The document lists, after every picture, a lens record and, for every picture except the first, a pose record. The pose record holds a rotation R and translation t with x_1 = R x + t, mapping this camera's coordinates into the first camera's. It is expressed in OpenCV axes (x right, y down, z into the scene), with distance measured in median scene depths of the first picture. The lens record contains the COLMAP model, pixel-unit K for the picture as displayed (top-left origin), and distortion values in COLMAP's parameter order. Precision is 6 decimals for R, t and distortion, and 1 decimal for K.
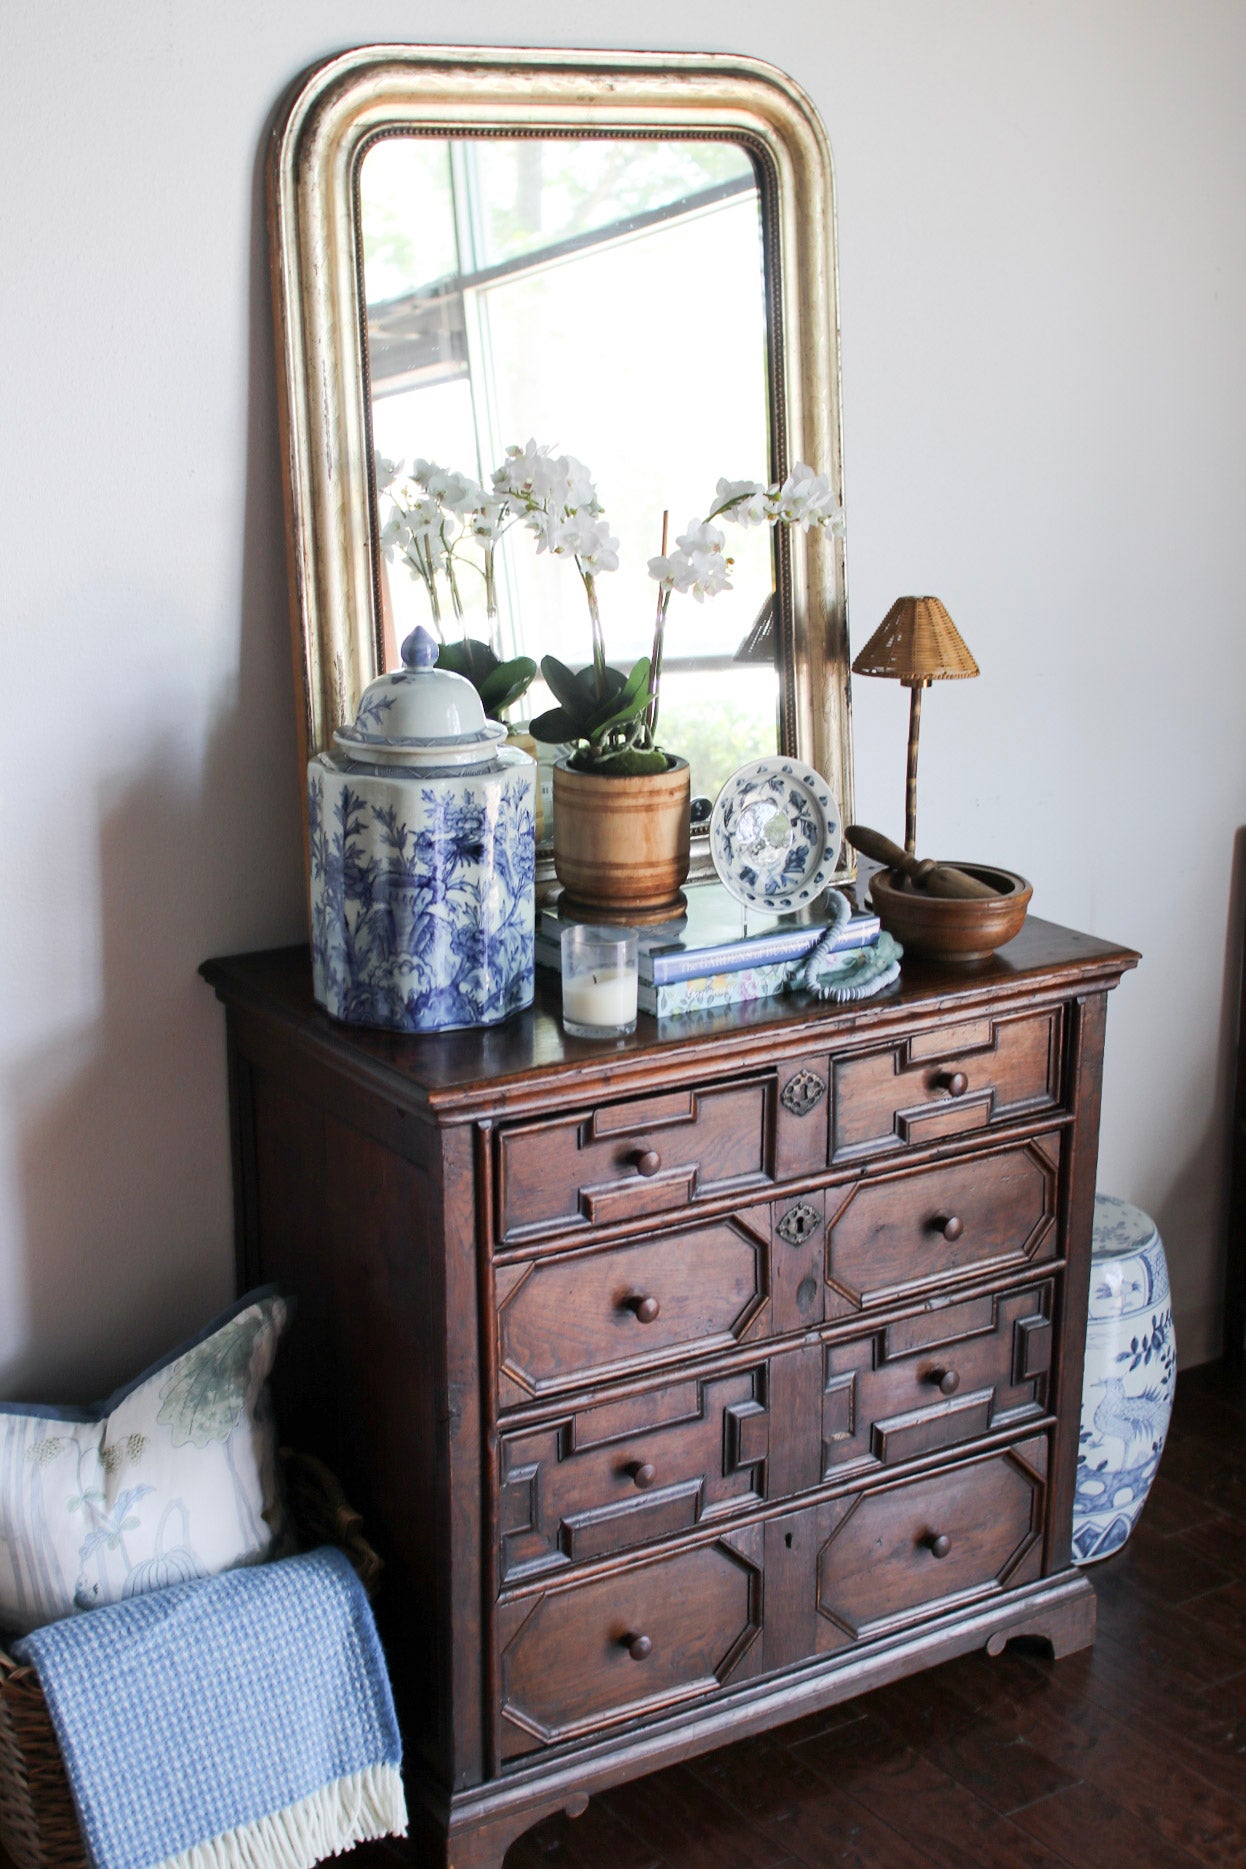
lens RADIAL K [[2659.8, 0, 622.1], [0, 2659.8, 938.0], [0, 0, 1]] dist [-0.170611, 0.190725]
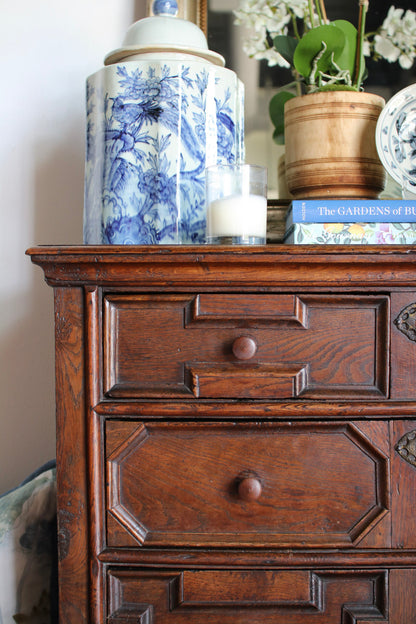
lens RADIAL K [[871.3, 0, 208.4], [0, 871.3, 312.4], [0, 0, 1]] dist [-0.181760, 0.250927]
pose [[0.821266, -0.002933, -0.570537, 0.200934], [-0.147192, 0.965047, -0.216837, 0.145069], [0.551231, 0.262060, 0.792129, 0.650860]]
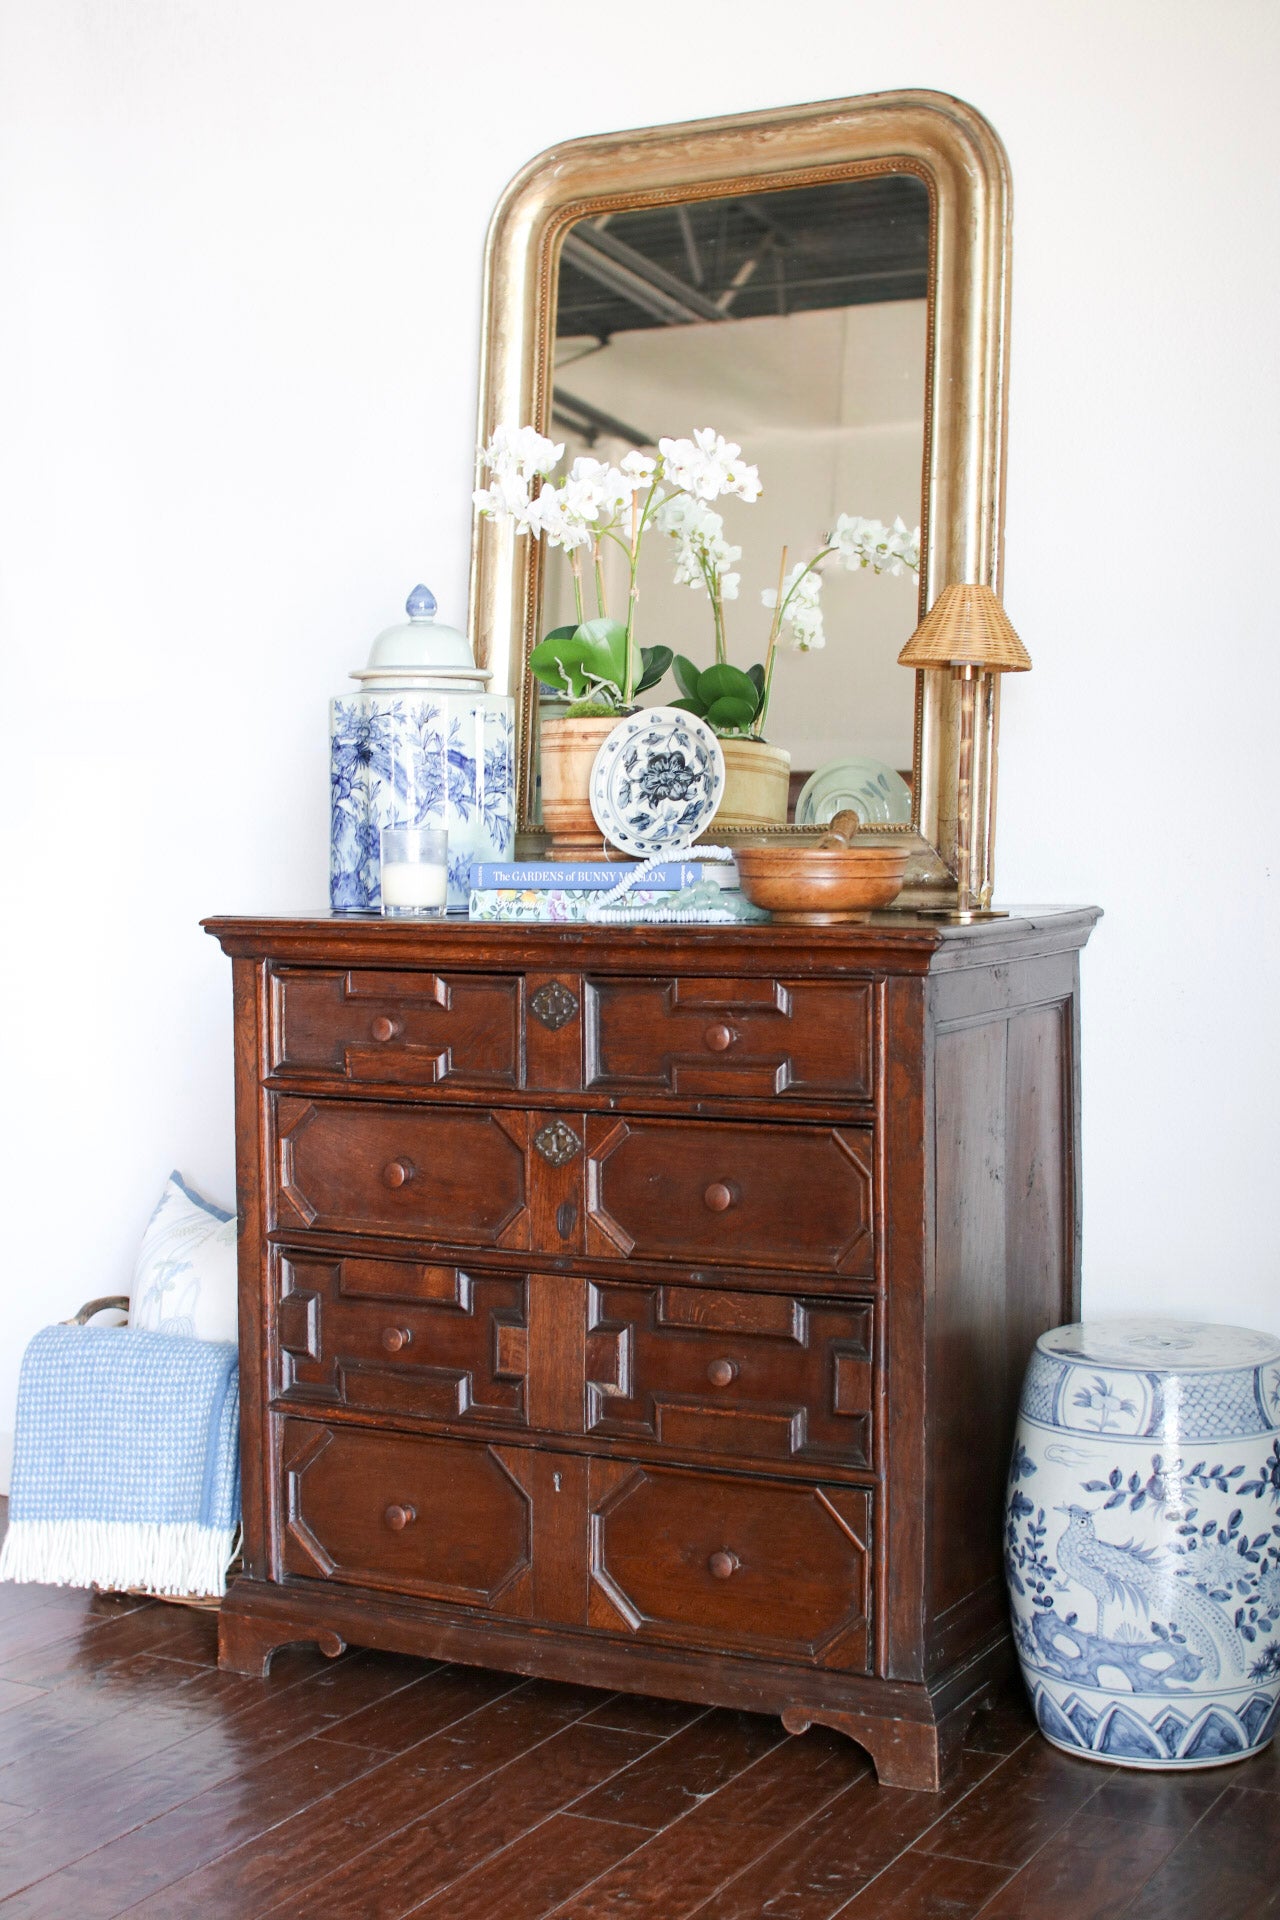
lens RADIAL K [[2681.0, 0, 641.3], [0, 2681.0, 961.3], [0, 0, 1]] dist [-0.181760, 0.250927]
pose [[0.476897, 0.041288, -0.877989, 0.987519], [-0.229721, 0.970032, -0.079161, 0.114767], [0.848409, 0.239445, 0.472090, 0.525532]]
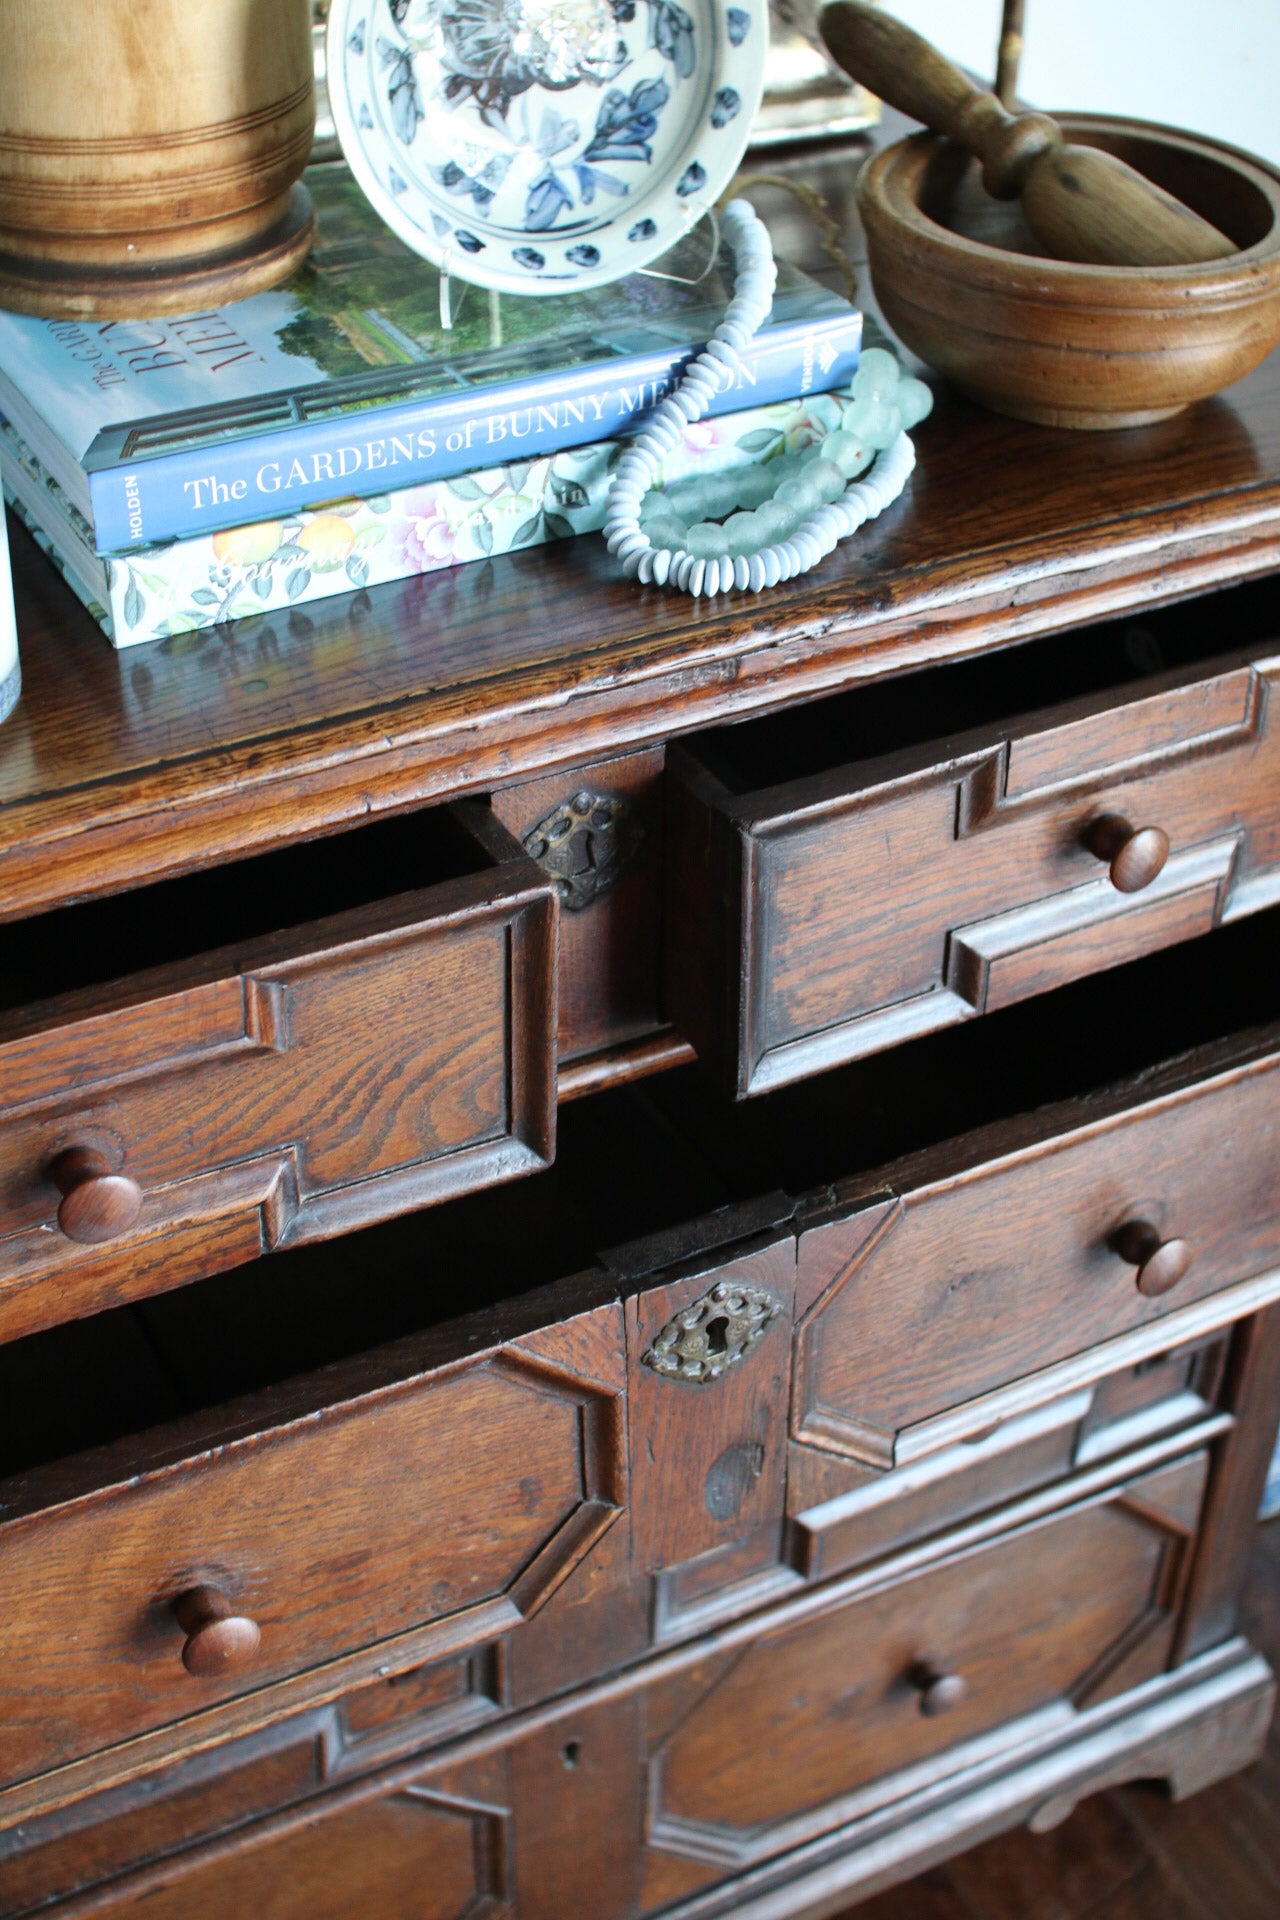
lens RADIAL K [[2681.0, 0, 641.3], [0, 2681.0, 961.3], [0, 0, 1]] dist [-0.181760, 0.250927]
pose [[0.996630, 0.059626, -0.056325, 0.094862], [-0.035422, 0.932239, 0.360106, -0.052116], [0.073980, -0.356898, 0.931209, 0.666889]]
